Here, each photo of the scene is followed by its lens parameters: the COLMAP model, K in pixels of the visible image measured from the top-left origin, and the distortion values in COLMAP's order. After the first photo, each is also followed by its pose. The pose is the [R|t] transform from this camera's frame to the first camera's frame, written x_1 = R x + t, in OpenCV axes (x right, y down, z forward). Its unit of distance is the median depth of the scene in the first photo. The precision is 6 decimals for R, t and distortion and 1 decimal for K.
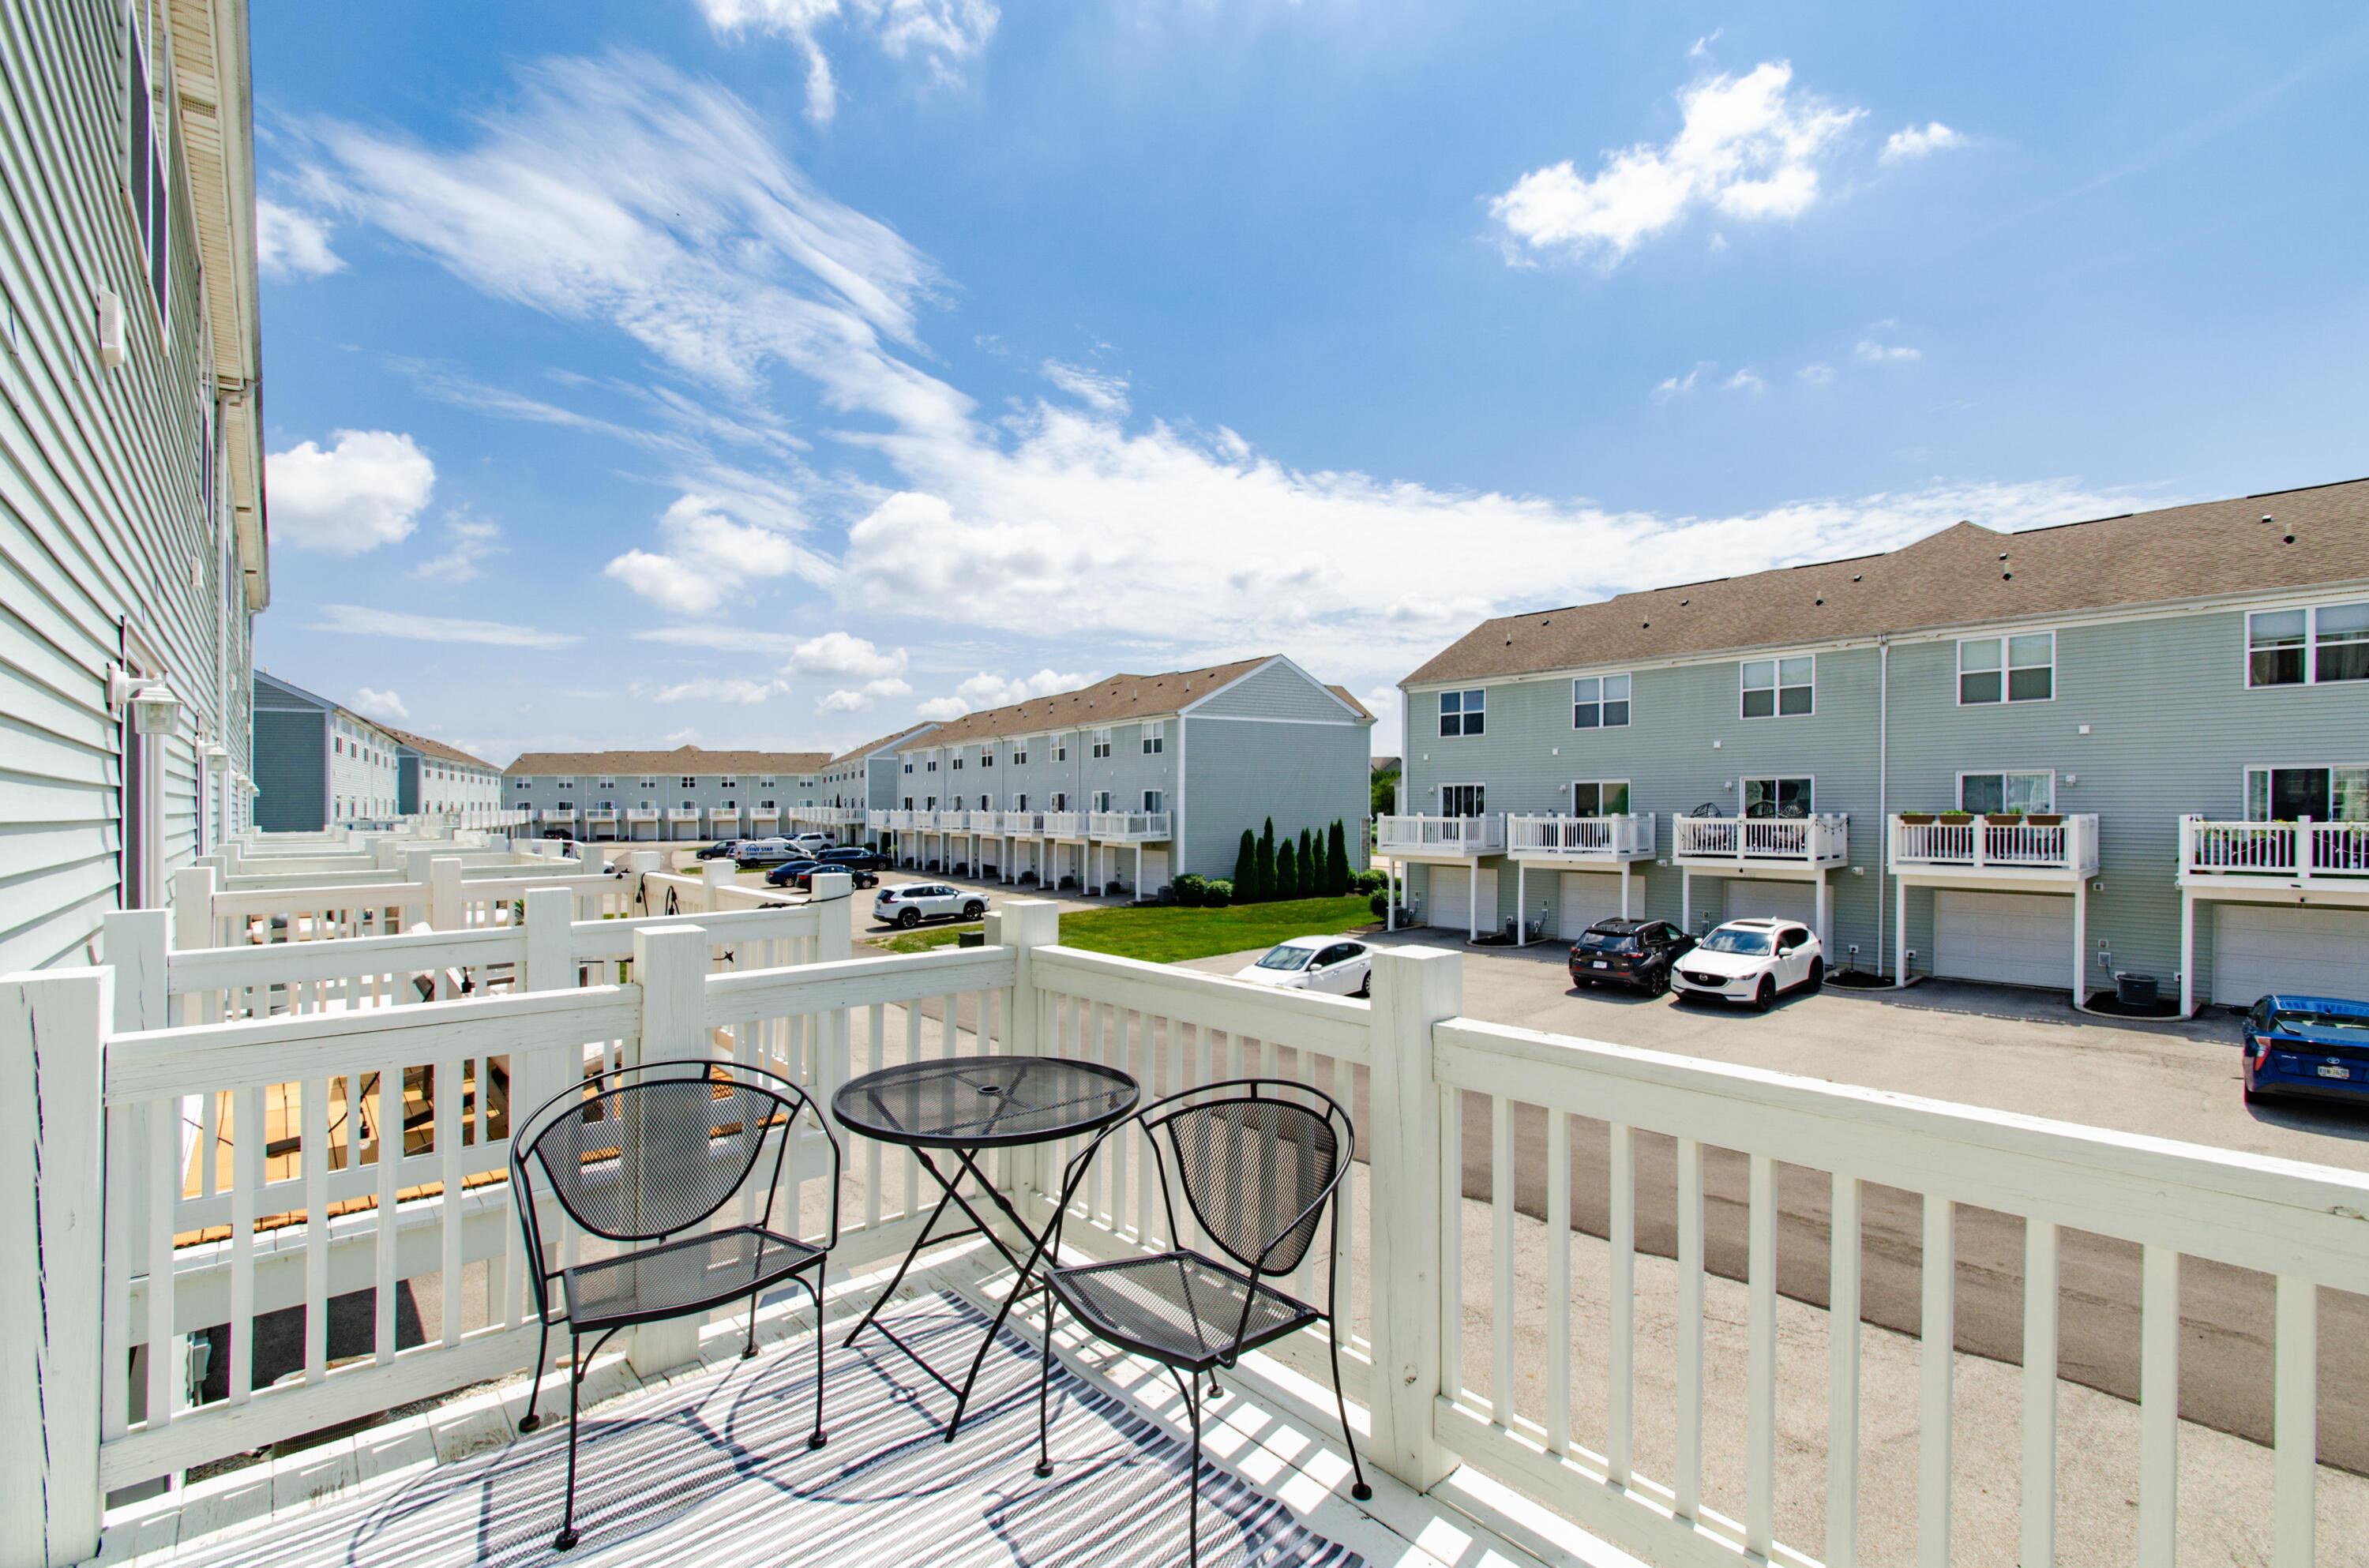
lens RADIAL K [[1068.2, 0, 1155.6], [0, 1068.2, 802.2], [0, 0, 1]] dist [0.003181, 0.000207]
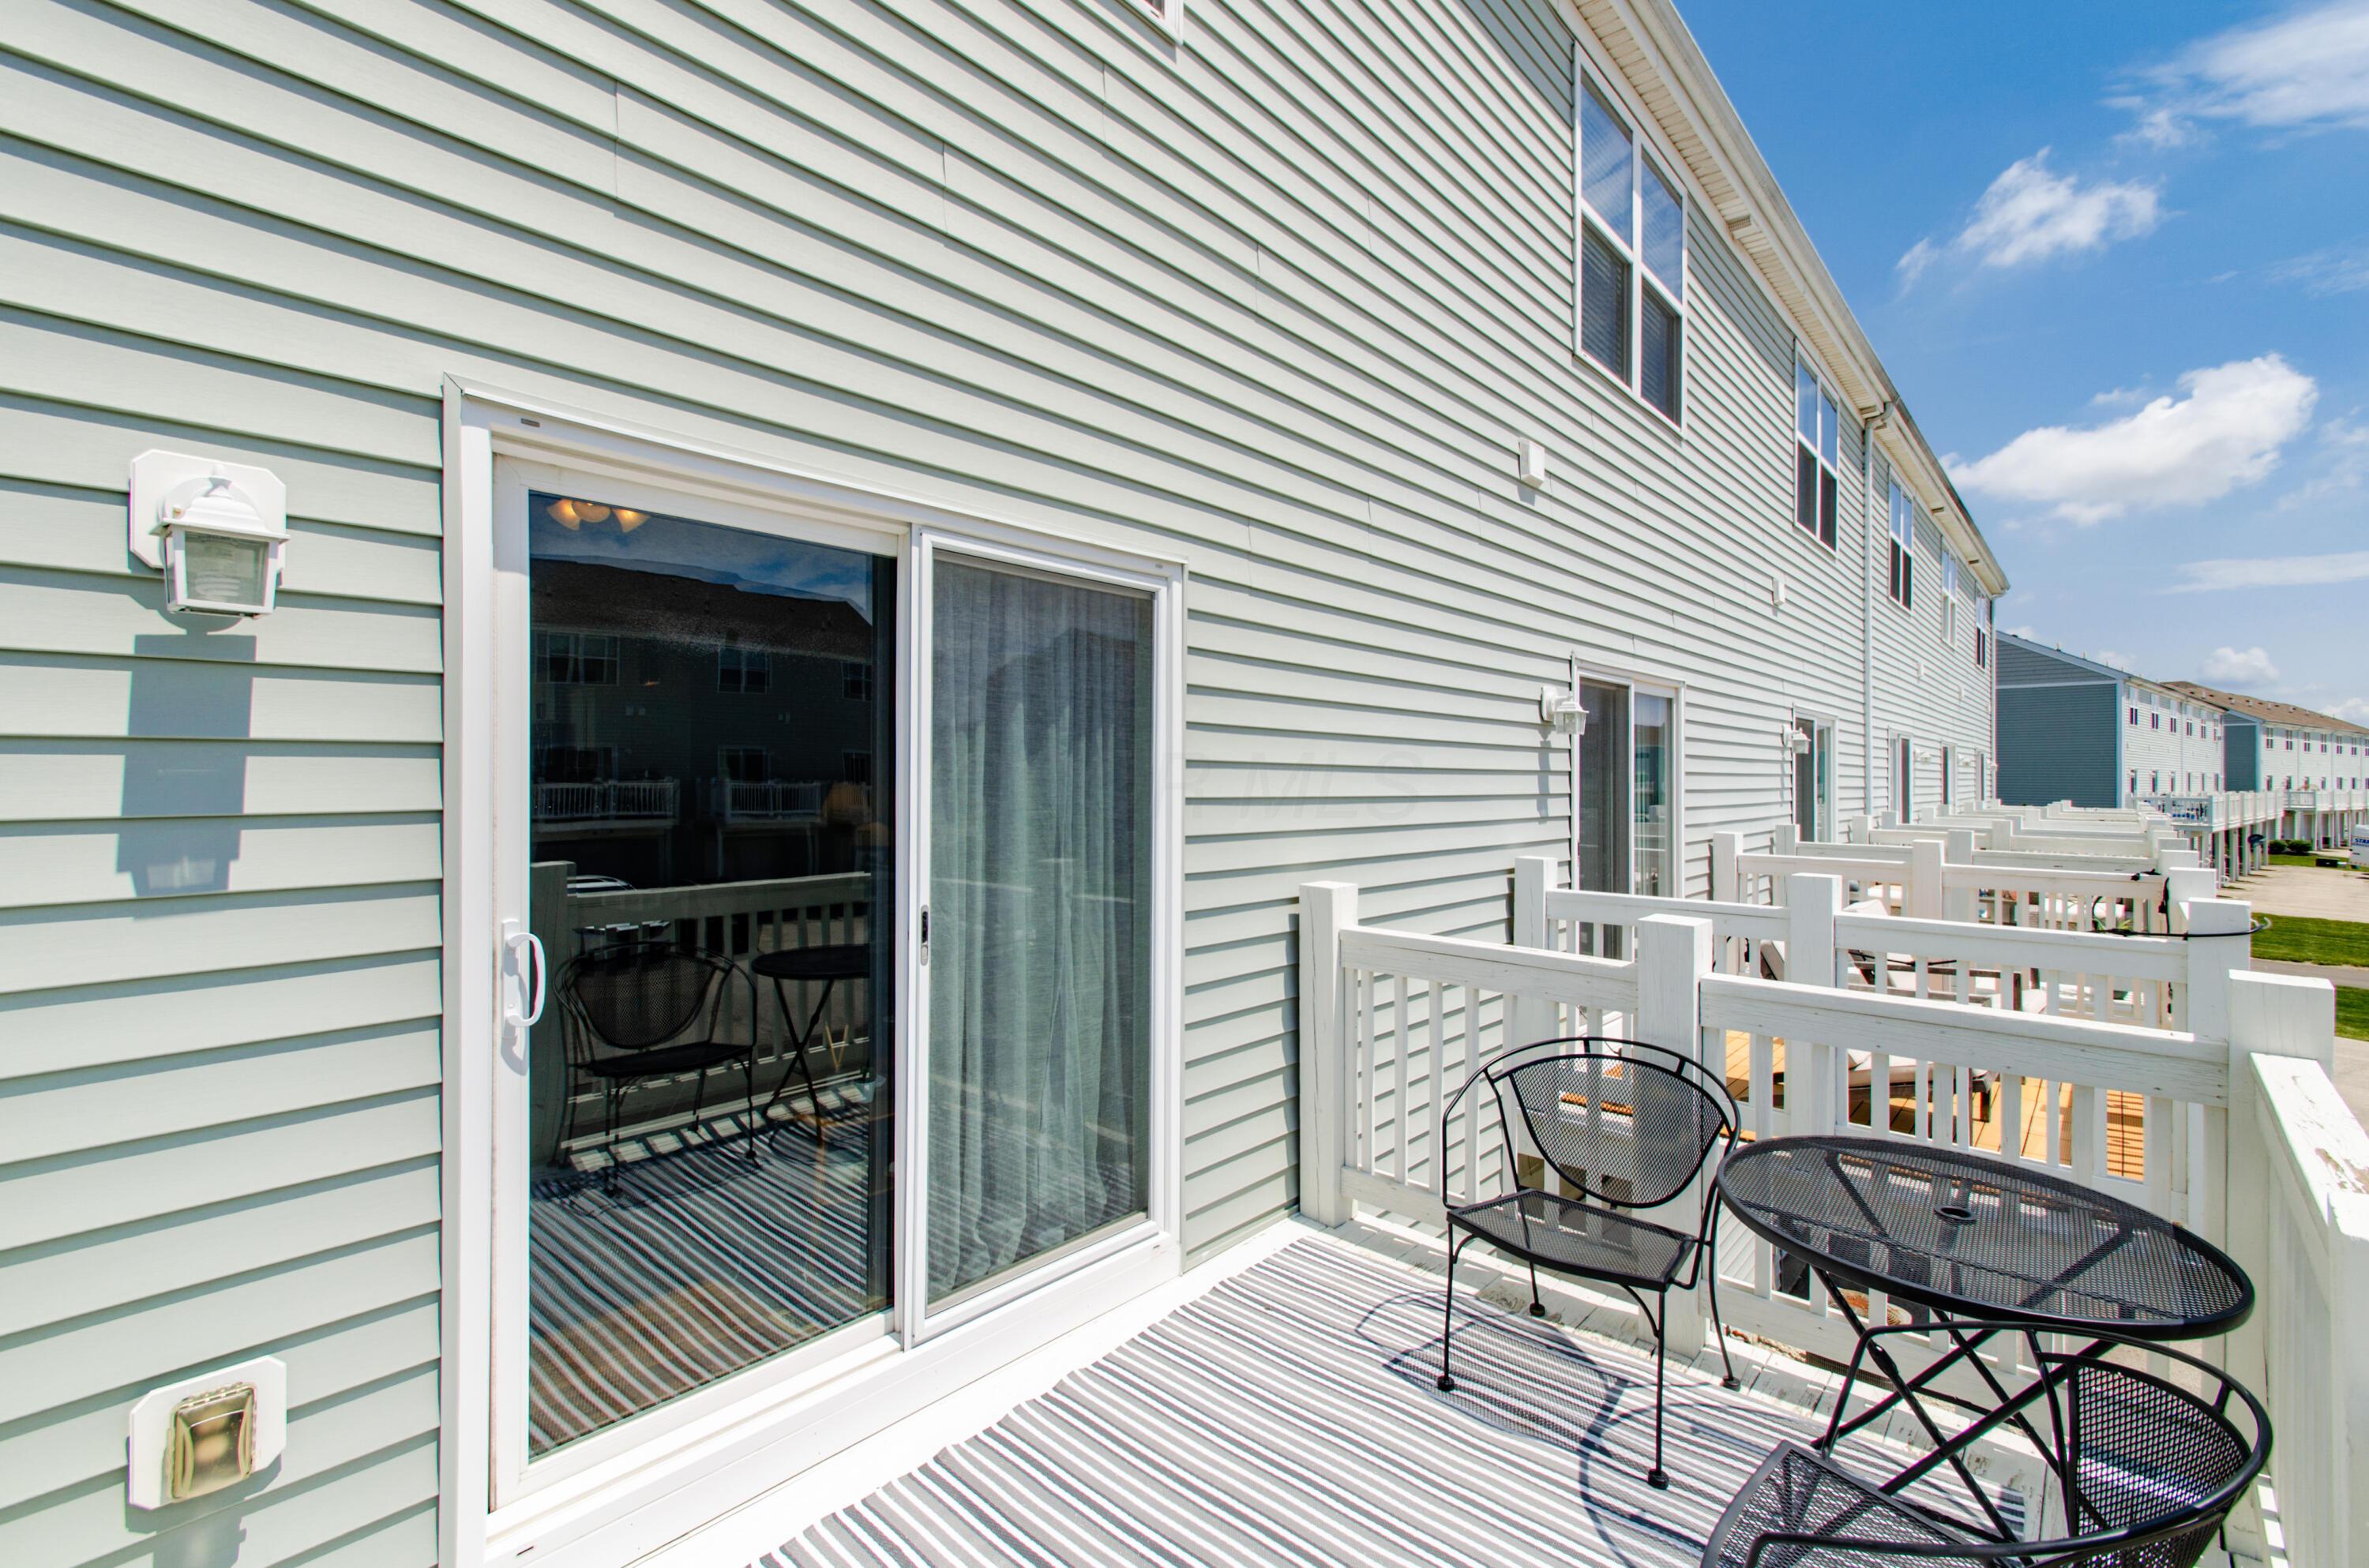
lens RADIAL K [[1042.2, 0, 1184.5], [0, 1042.2, 784.0], [0, 0, 1]] dist [-0.000769, -0.000234]
pose [[0.135546, 0.018332, -0.990601, 0.151249], [-0.008592, 0.999813, 0.017326, -0.007162], [0.990734, 0.006163, 0.135678, 0.134005]]
